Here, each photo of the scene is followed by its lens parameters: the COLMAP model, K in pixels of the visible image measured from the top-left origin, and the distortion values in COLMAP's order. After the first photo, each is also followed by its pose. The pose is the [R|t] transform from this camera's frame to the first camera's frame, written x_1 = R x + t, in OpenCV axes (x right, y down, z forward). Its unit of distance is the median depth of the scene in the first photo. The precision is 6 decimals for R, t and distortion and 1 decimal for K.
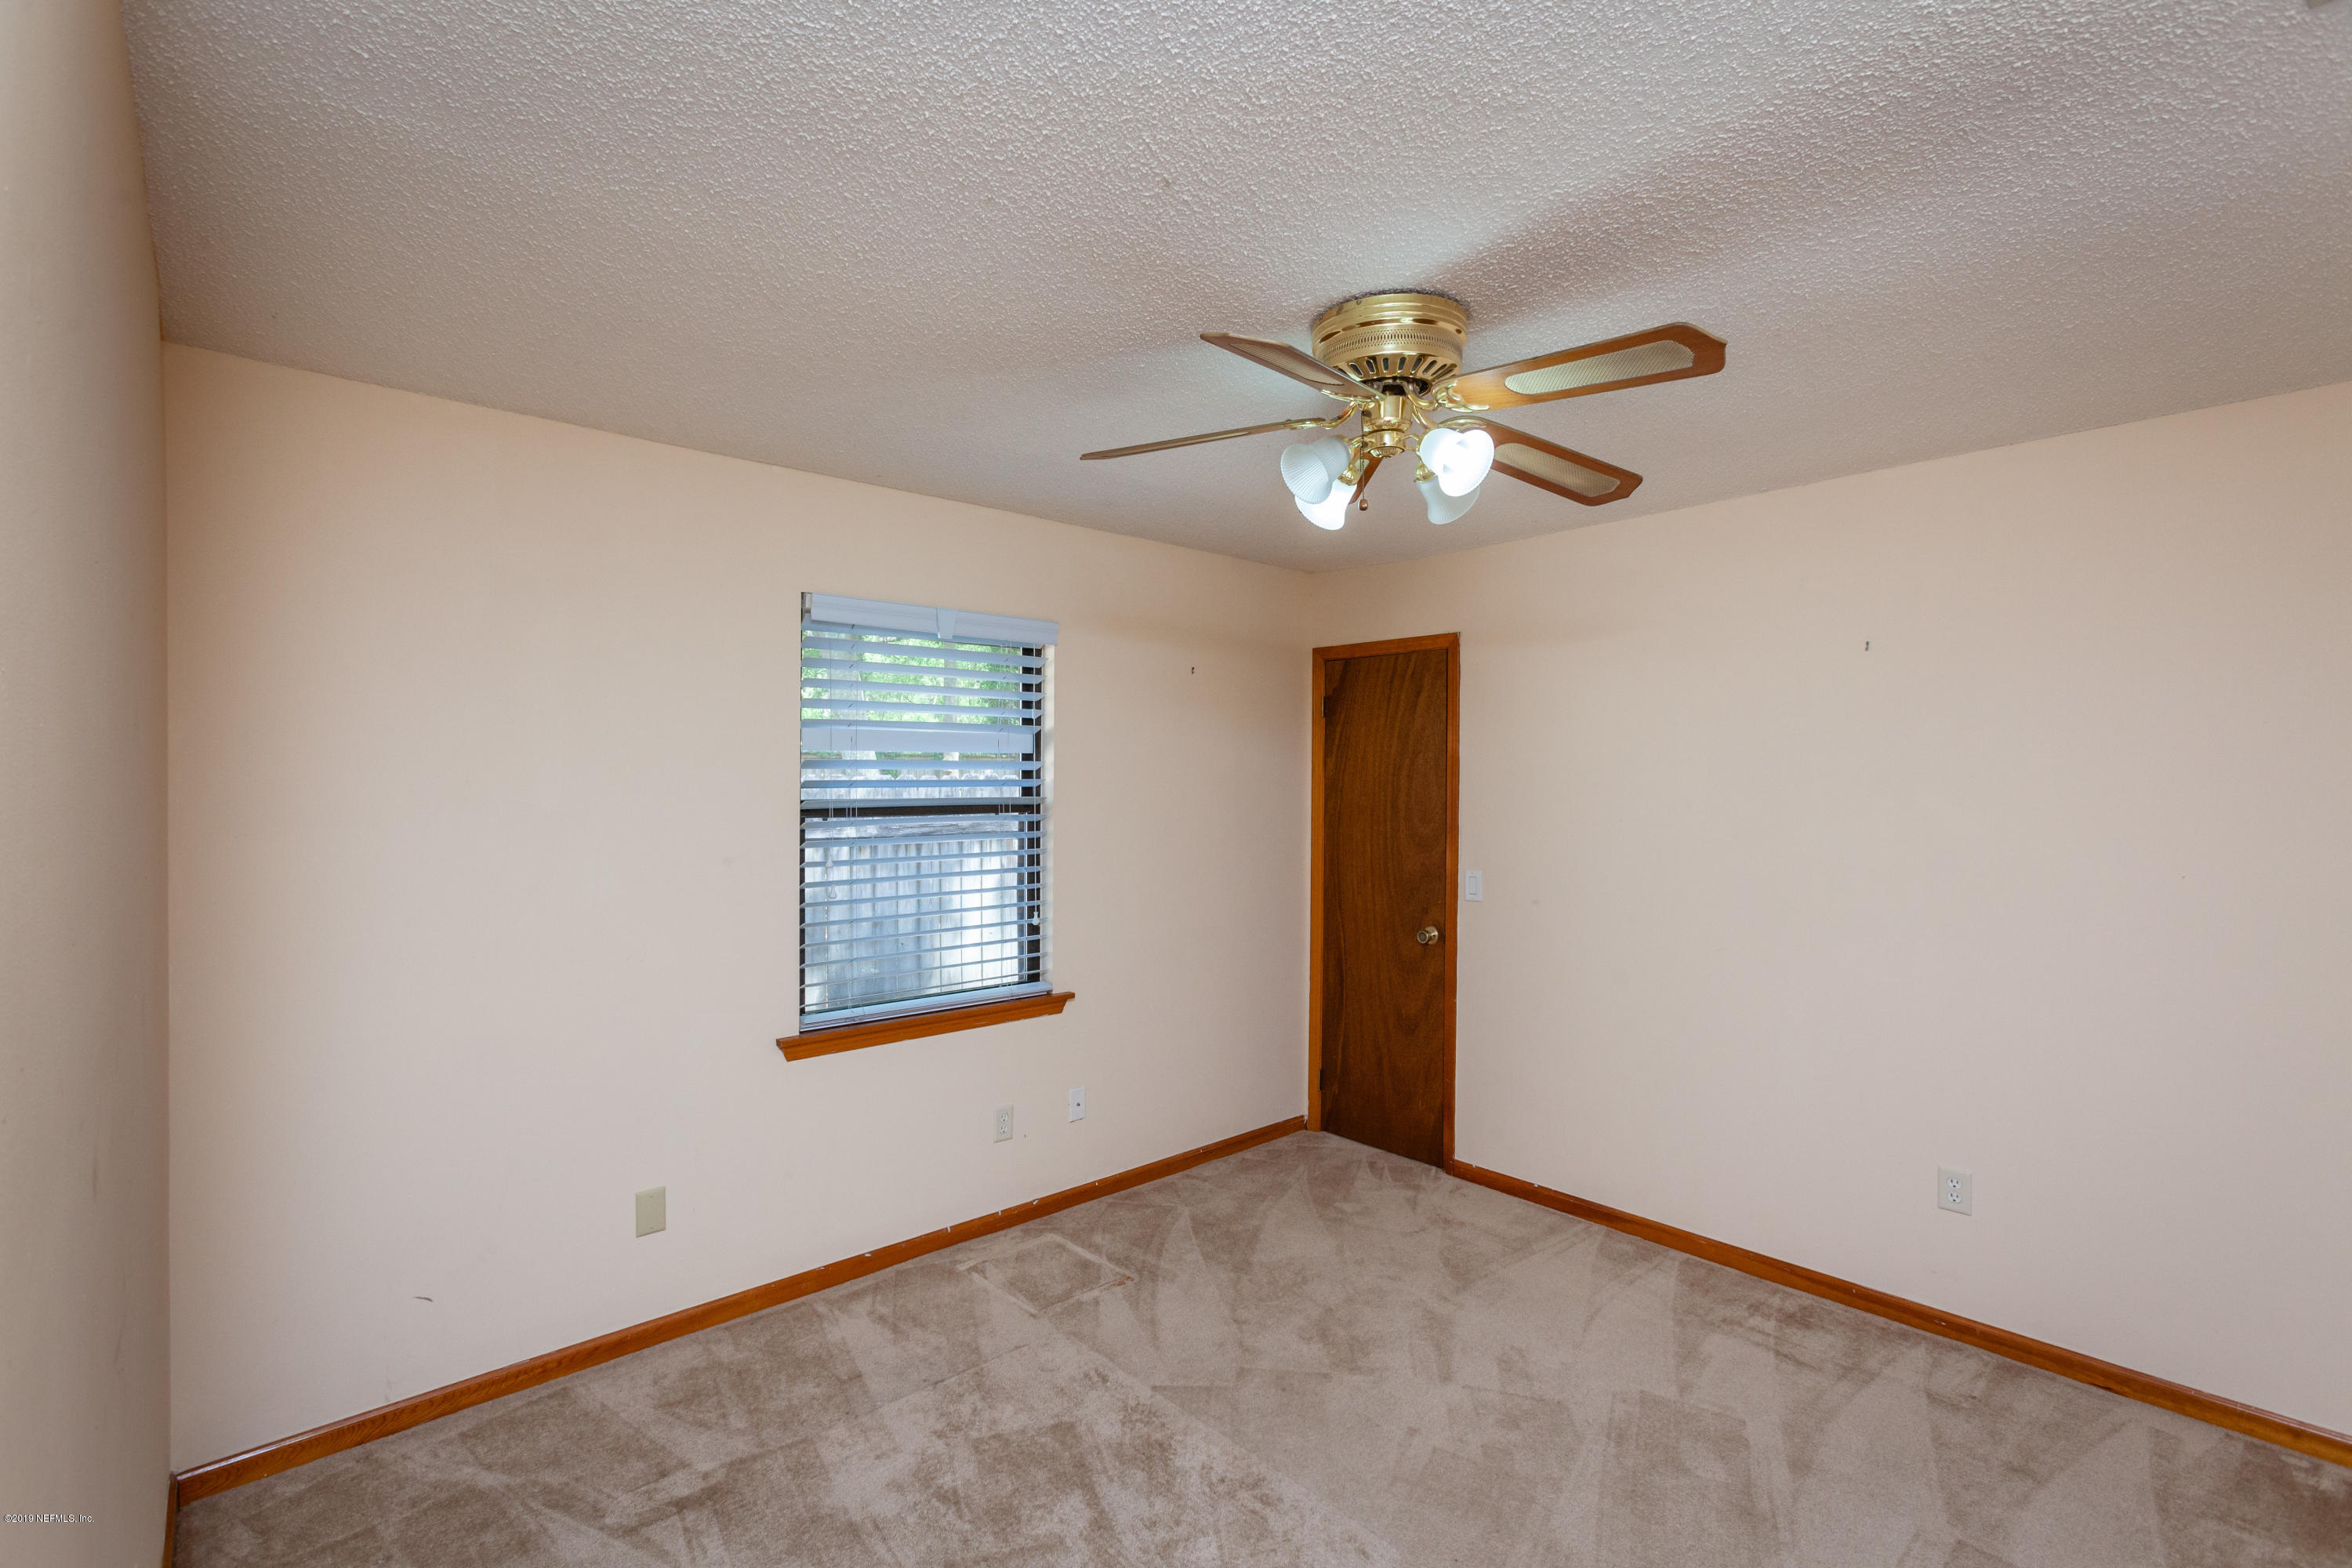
lens RADIAL K [[1041.5, 0, 1168.4], [0, 1041.5, 775.3], [0, 0, 1]] dist [-0.013209, 0.006797]
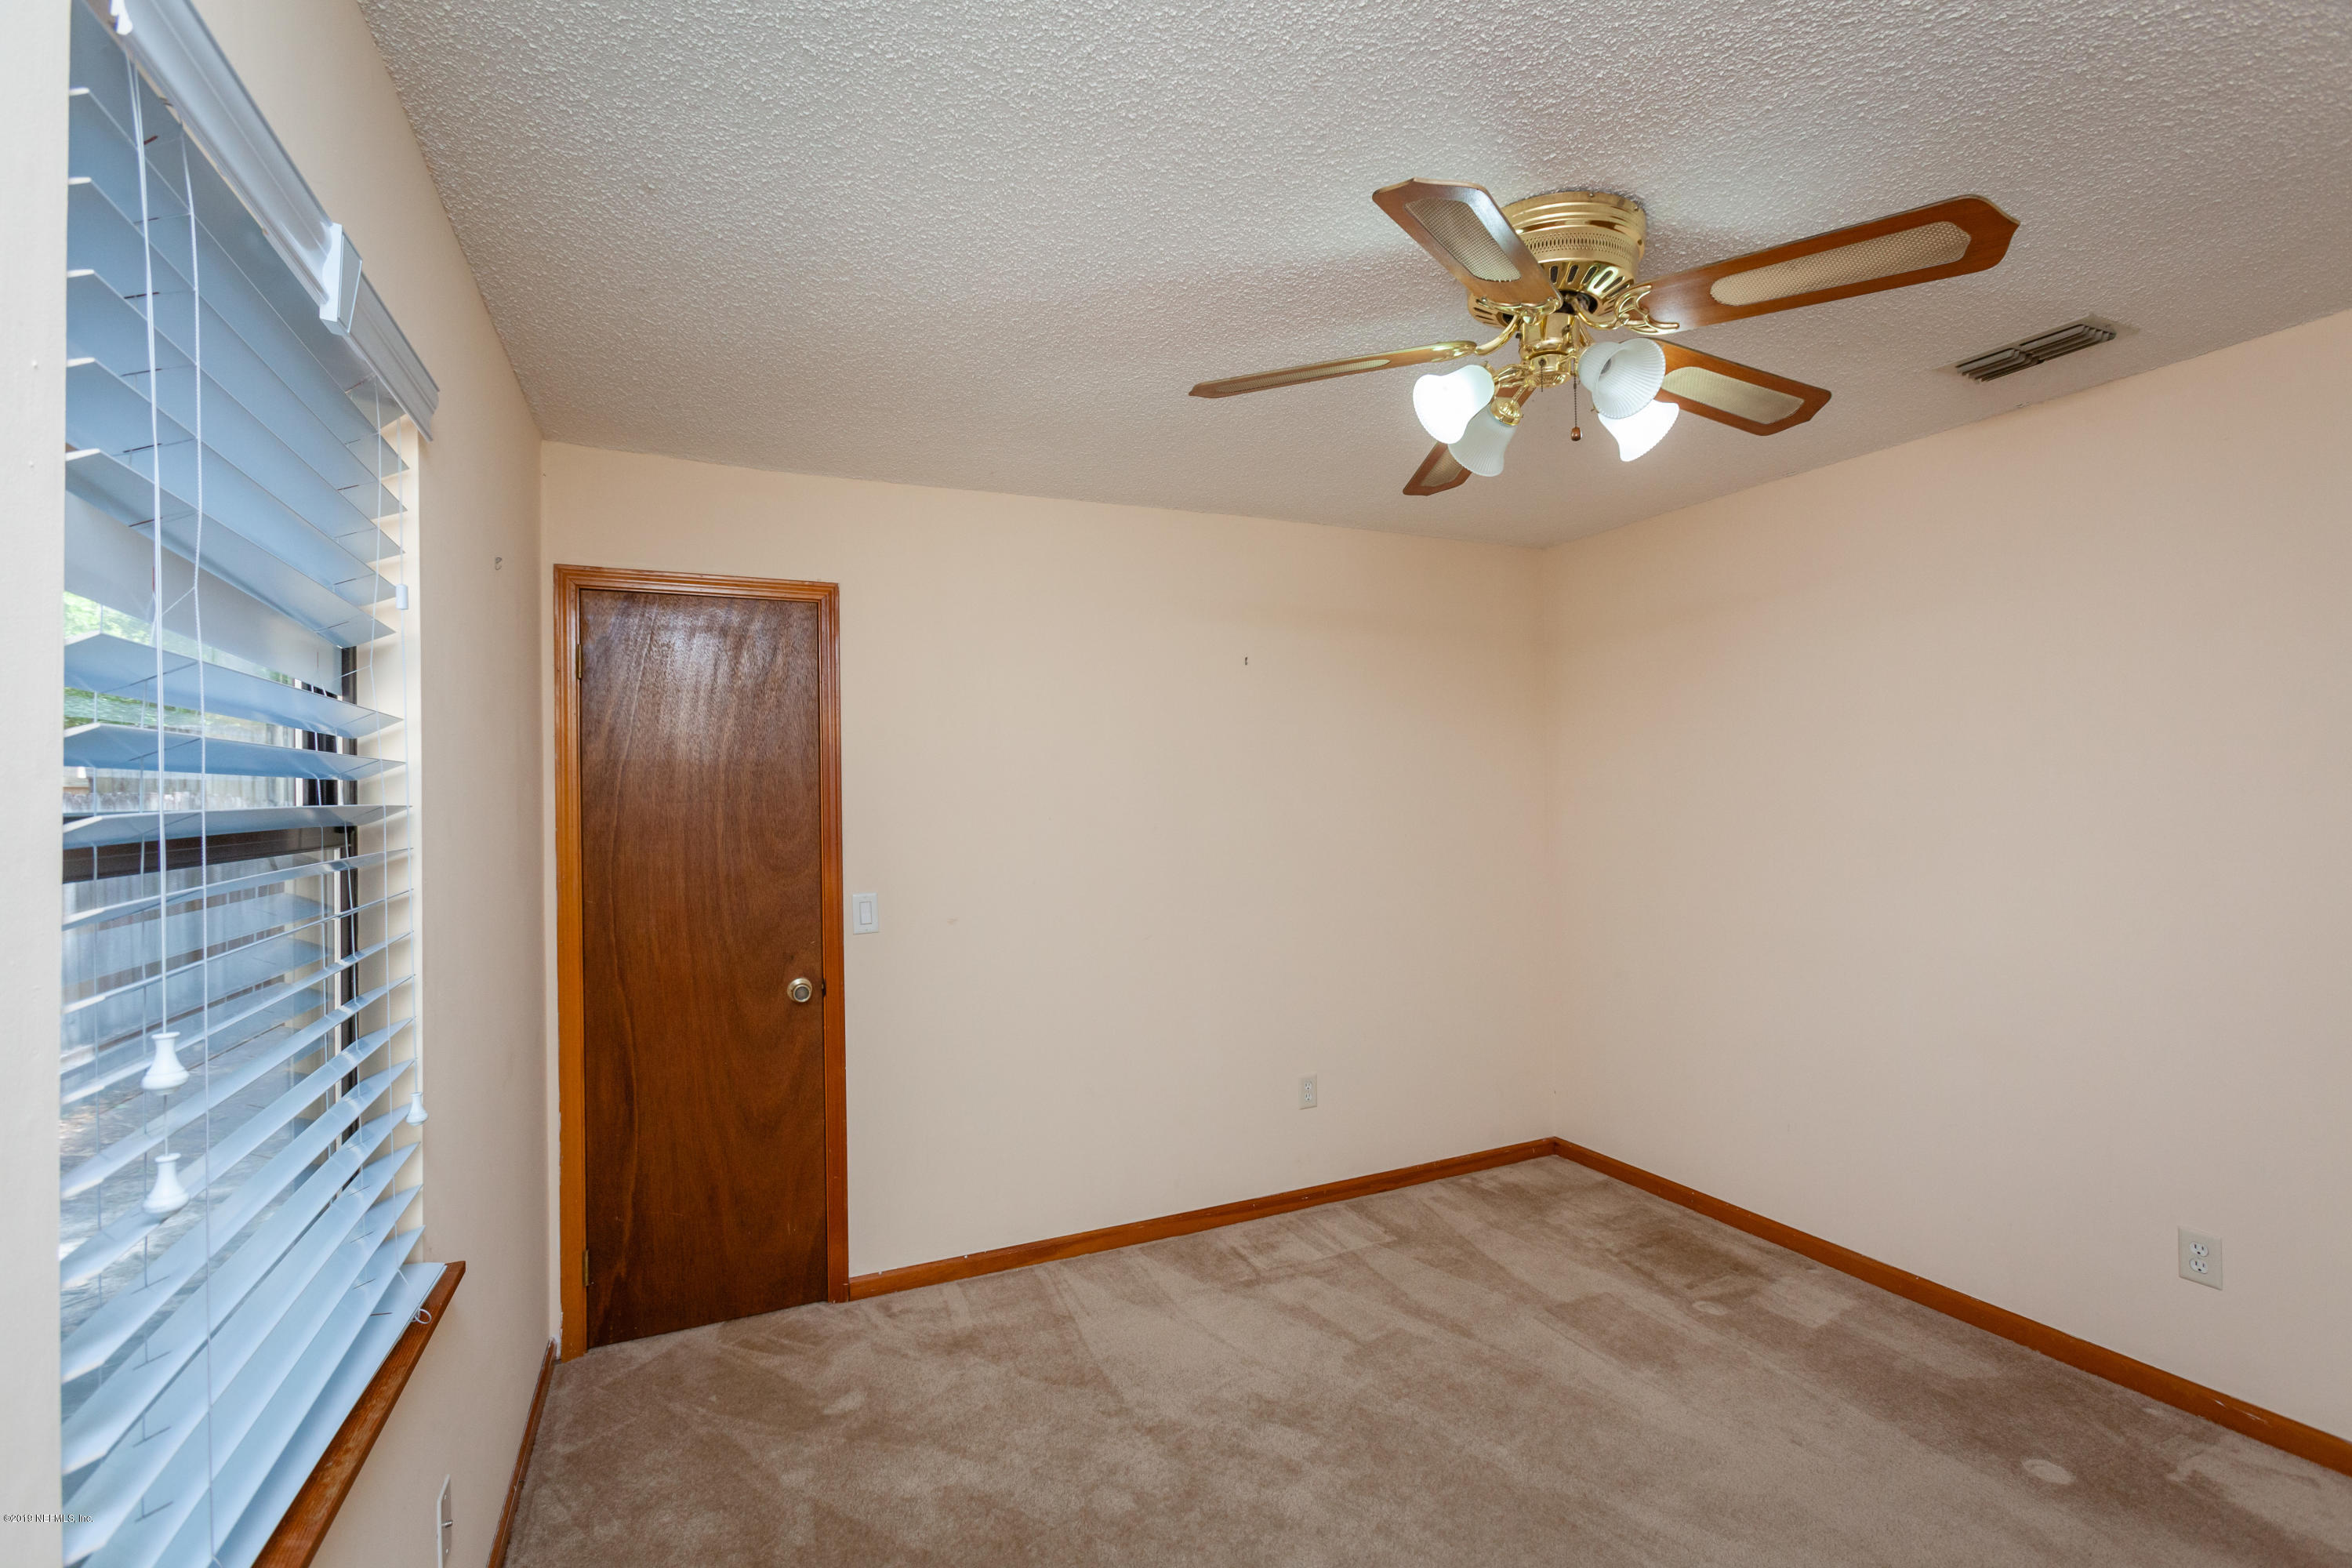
lens RADIAL K [[1041.5, 0, 1160.8], [0, 1041.5, 786.1], [0, 0, 1]] dist [-0.013209, 0.006797]
pose [[0.297418, 0.002430, 0.954744, -0.402160], [0.009541, 0.999939, -0.005518, 0.018589], [-0.954700, 0.010751, 0.297377, 0.587444]]
